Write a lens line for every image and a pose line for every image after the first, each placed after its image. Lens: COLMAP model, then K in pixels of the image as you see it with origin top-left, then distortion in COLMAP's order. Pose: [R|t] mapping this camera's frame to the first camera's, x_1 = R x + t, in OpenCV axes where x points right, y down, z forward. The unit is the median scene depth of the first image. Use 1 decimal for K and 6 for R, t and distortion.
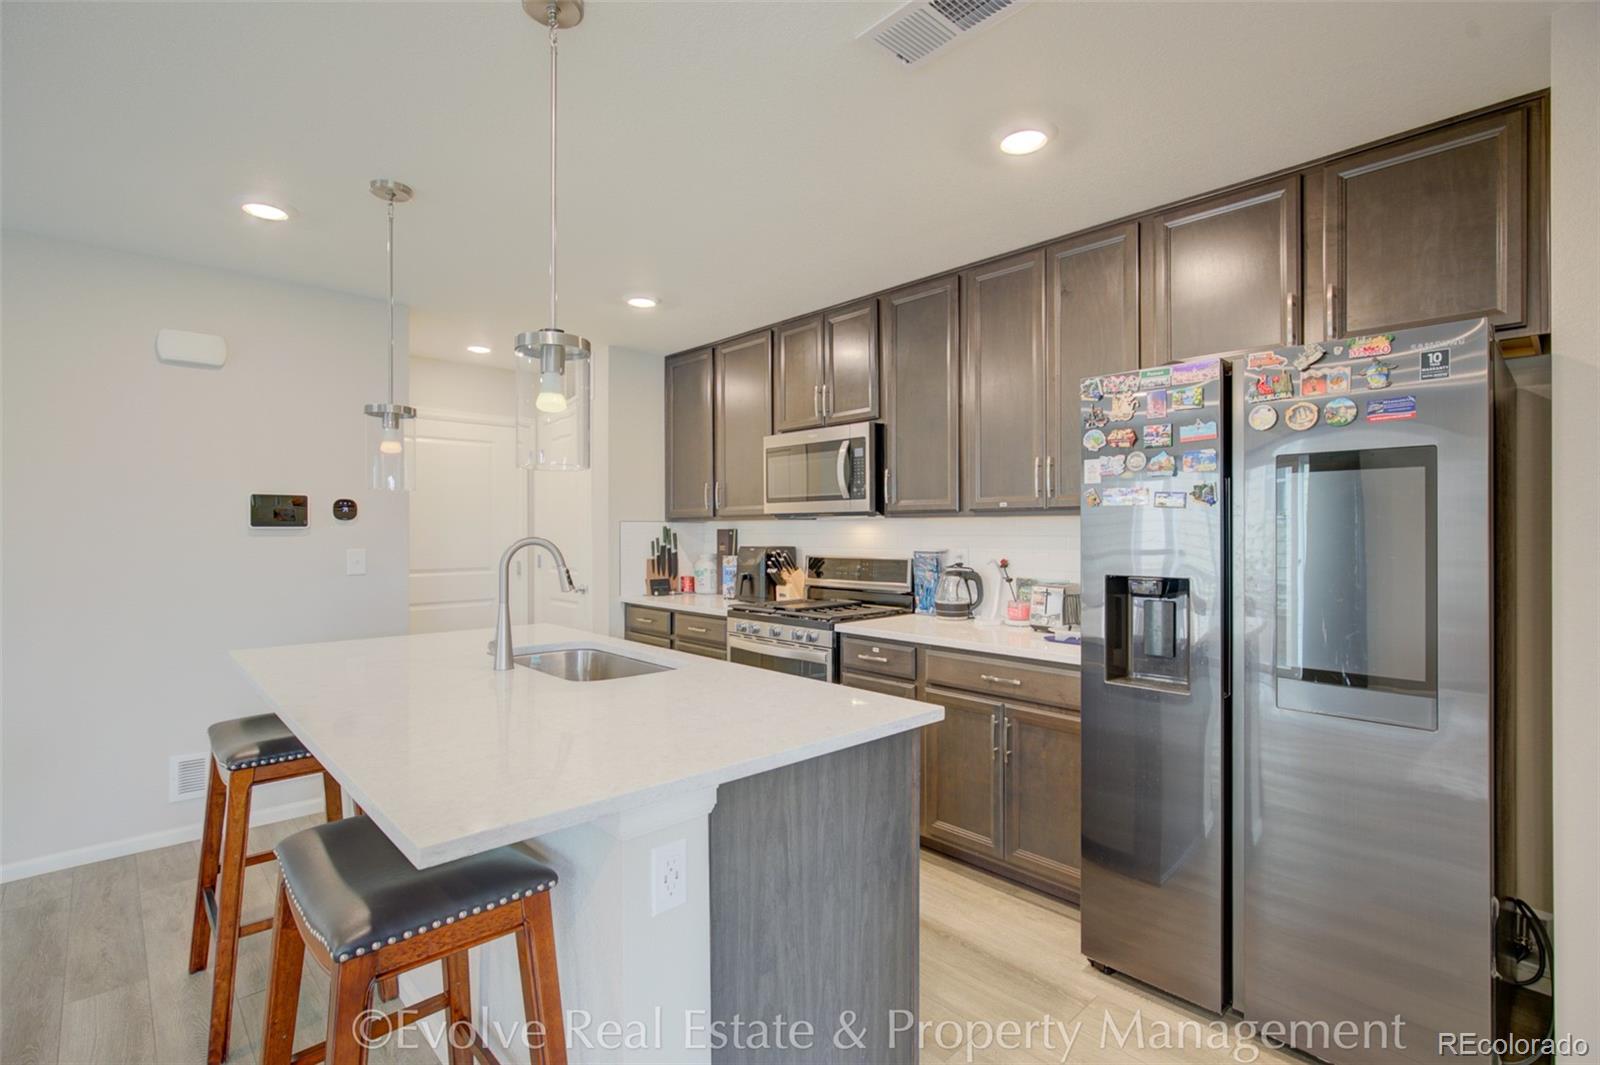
lens RADIAL K [[740.0, 0, 807.0], [0, 740.0, 528.7], [0, 0, 1]] dist [-0.002857, 0.000284]
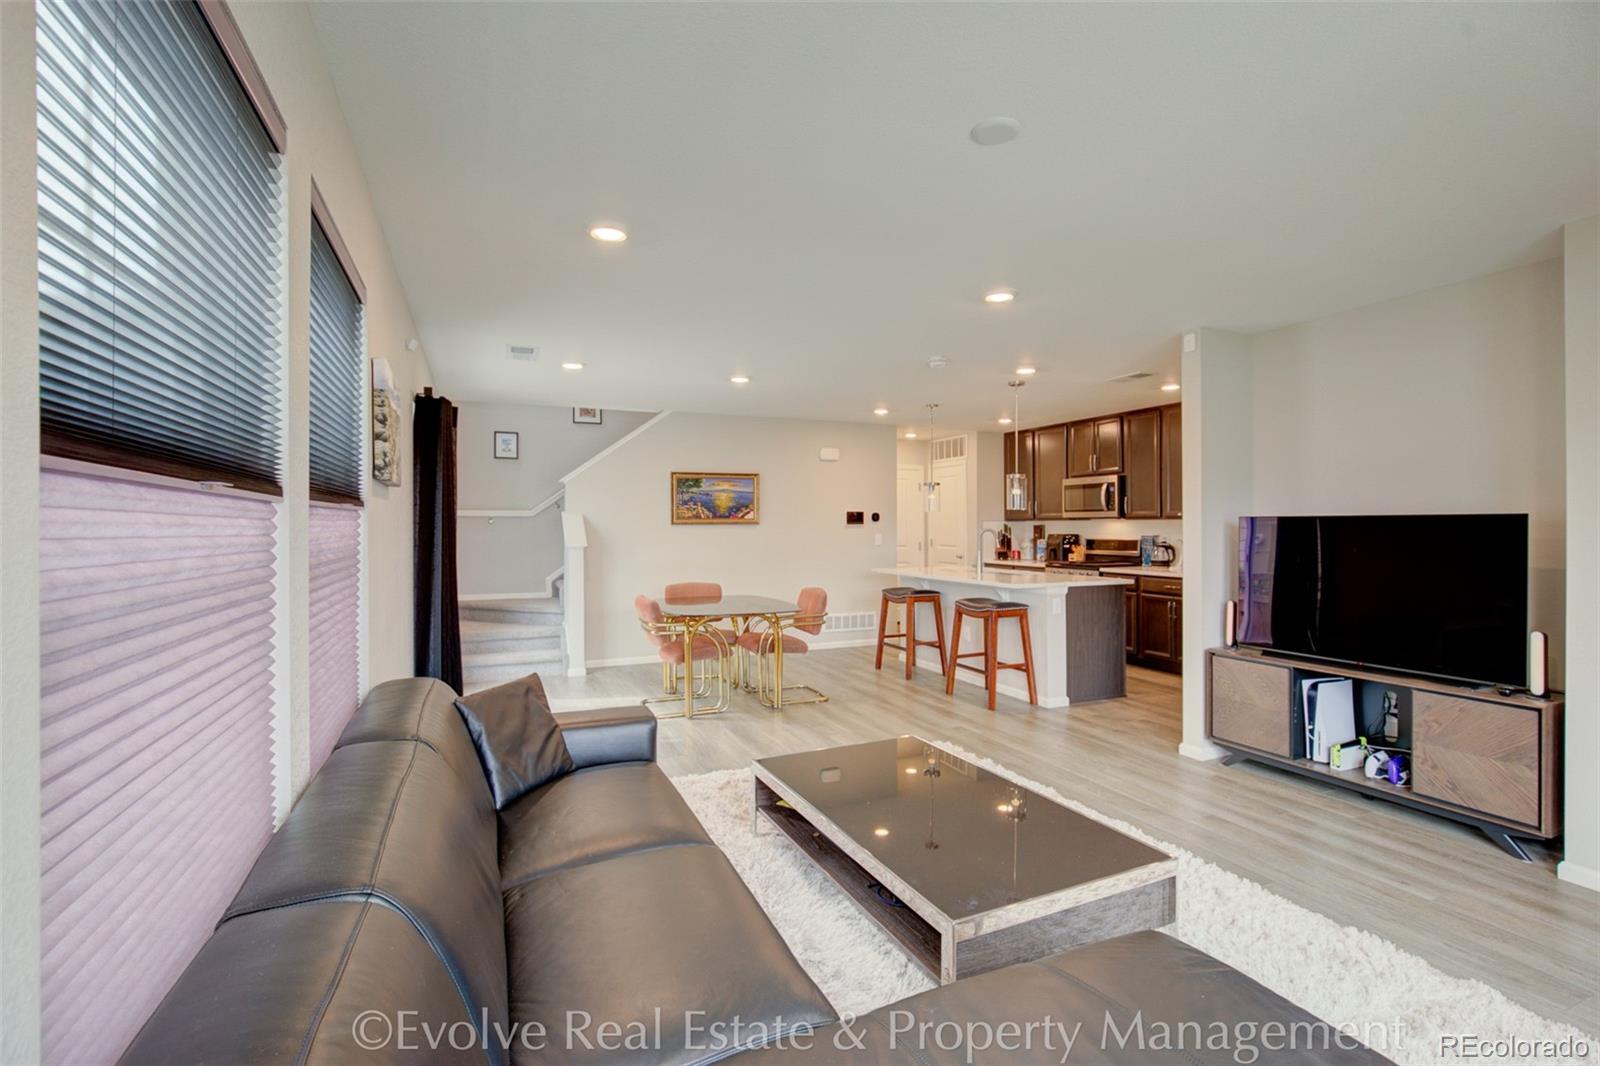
lens RADIAL K [[735.5, 0, 819.8], [0, 735.5, 528.2], [0, 0, 1]] dist [-0.000921, 0.000014]
pose [[0.945202, 0.000319, -0.326486, -0.032893], [0.001454, 0.999985, 0.005186, -0.002744], [0.326483, -0.005377, 0.945188, -1.225697]]
